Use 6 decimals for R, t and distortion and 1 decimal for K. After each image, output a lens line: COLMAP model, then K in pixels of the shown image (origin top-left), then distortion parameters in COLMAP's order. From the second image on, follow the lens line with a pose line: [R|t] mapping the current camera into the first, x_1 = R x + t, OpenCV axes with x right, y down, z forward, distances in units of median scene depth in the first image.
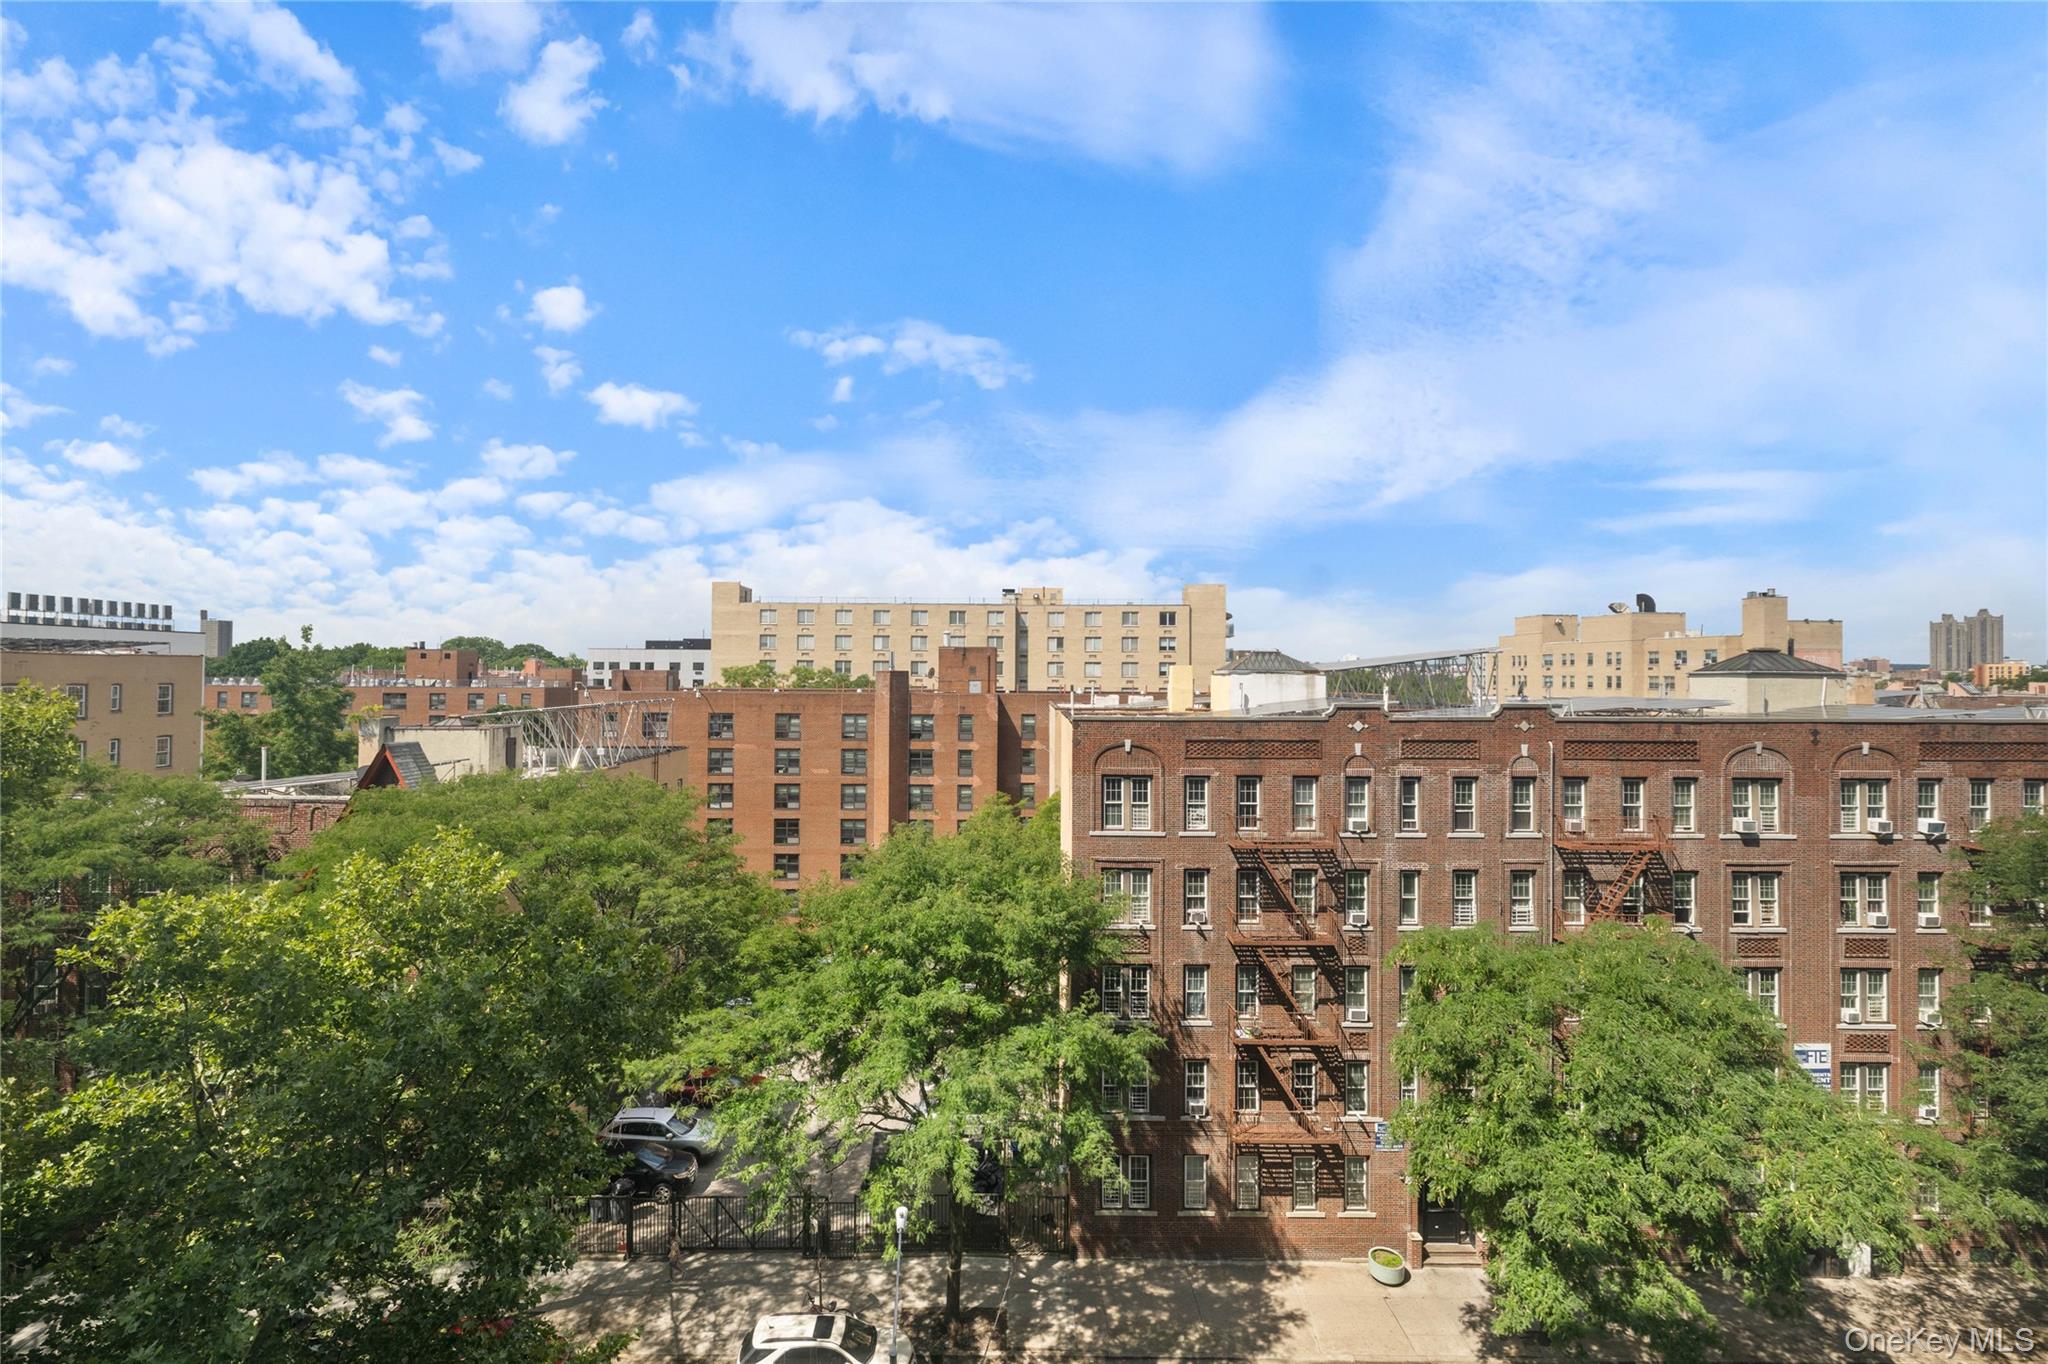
lens RADIAL K [[934.2, 0, 1024.0], [0, 934.2, 682.0], [0, 0, 1]] dist [-0.000879, 0.000072]
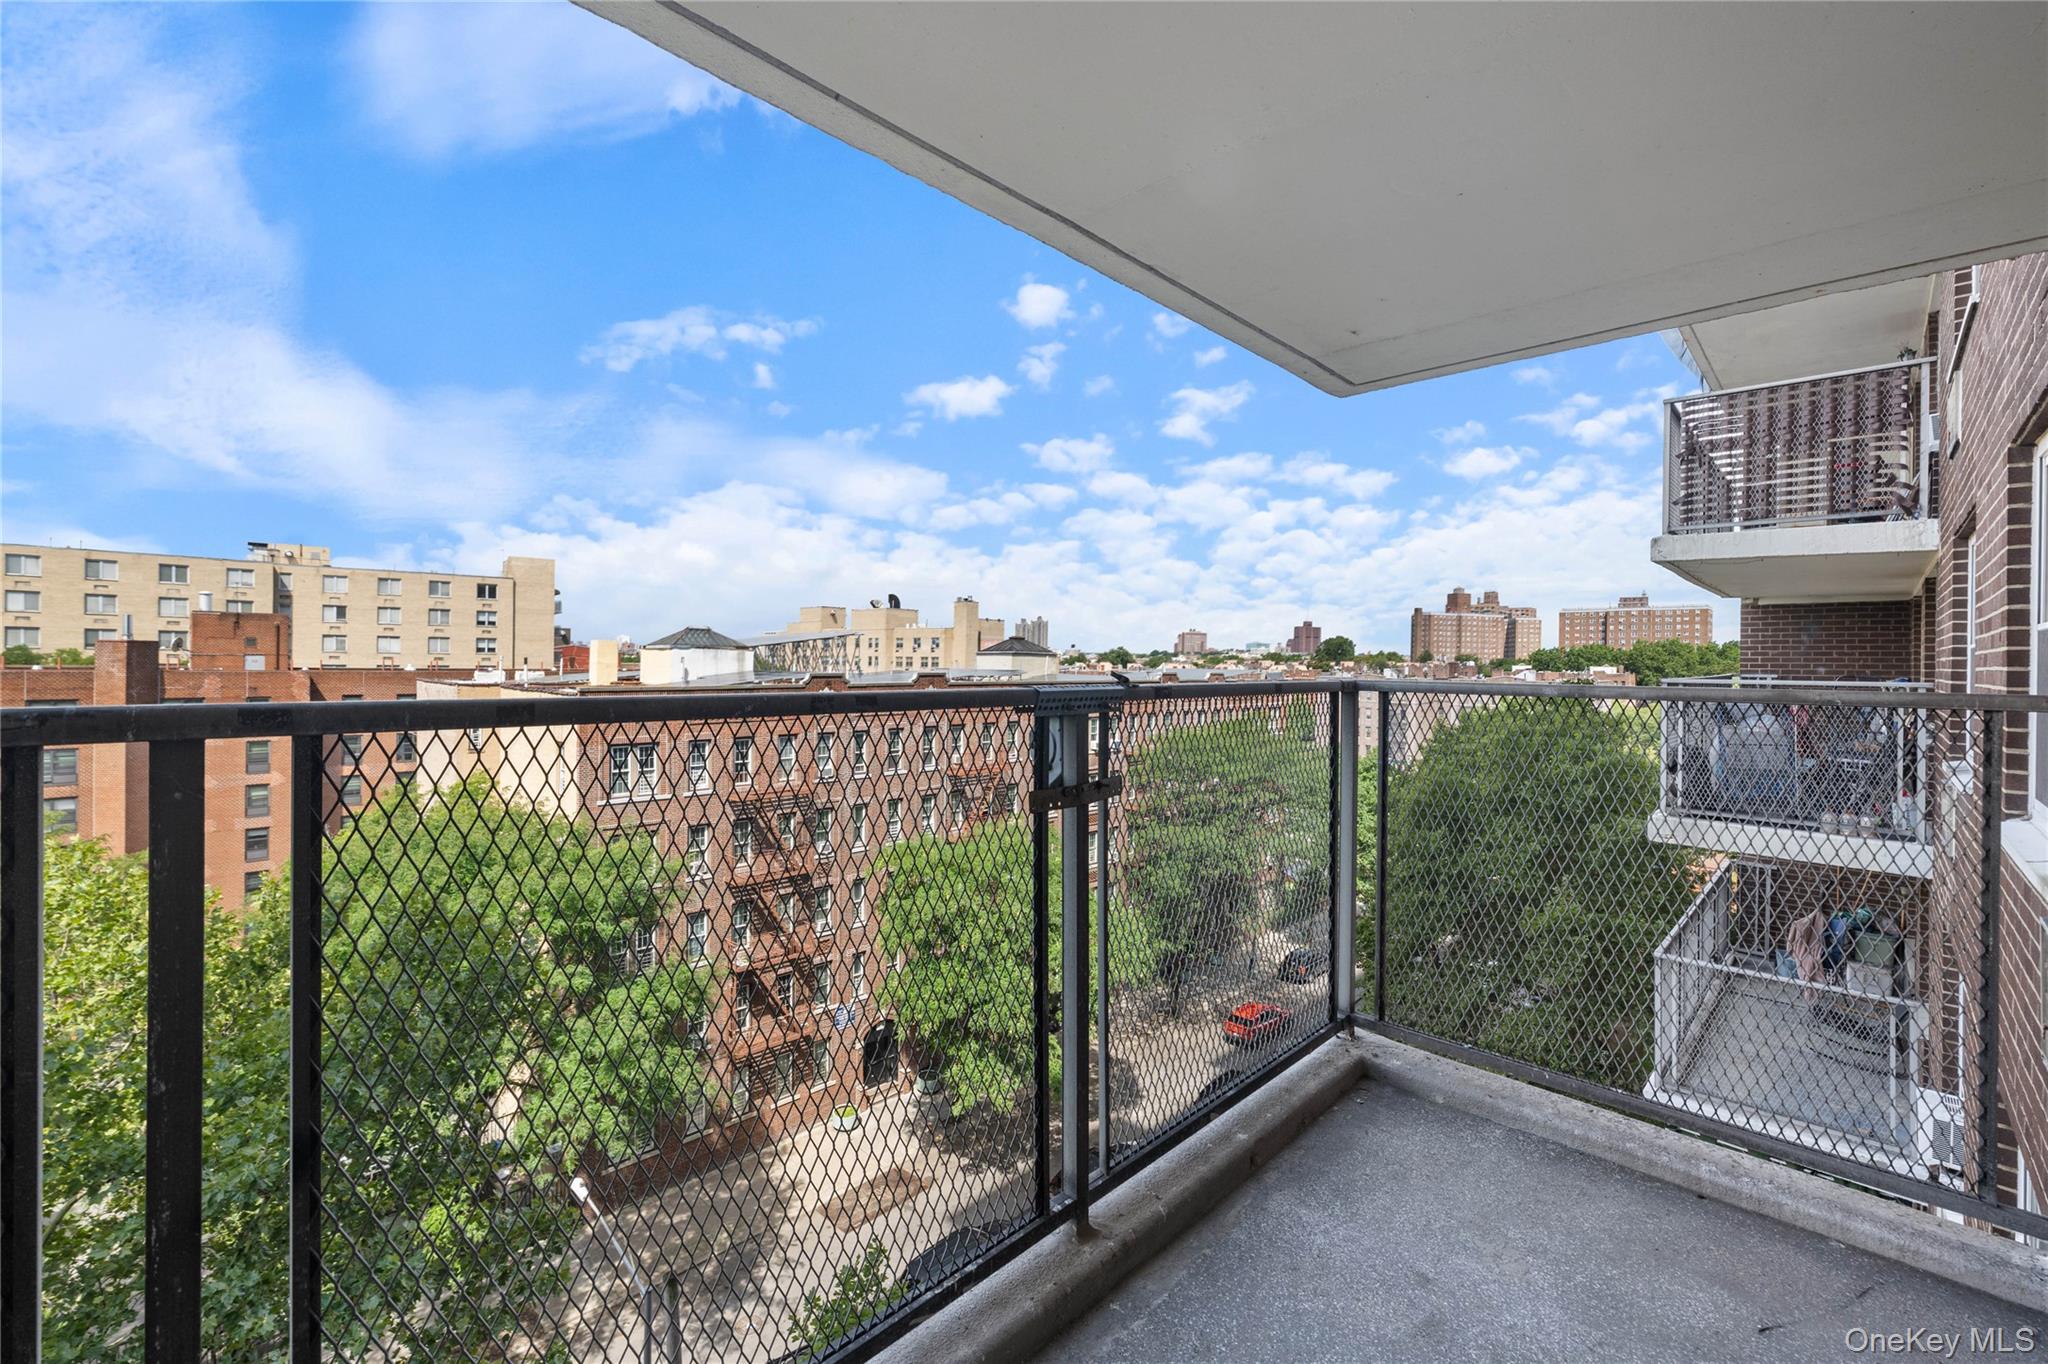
lens RADIAL K [[870.1, 0, 1024.0], [0, 870.1, 682.0], [0, 0, 1]] dist [-0.000497, -0.000129]
pose [[0.697719, -0.014156, 0.716232, -0.213169], [-0.001534, 0.999773, 0.021255, 0.007851], [-0.716370, -0.015929, 0.697539, 0.012624]]
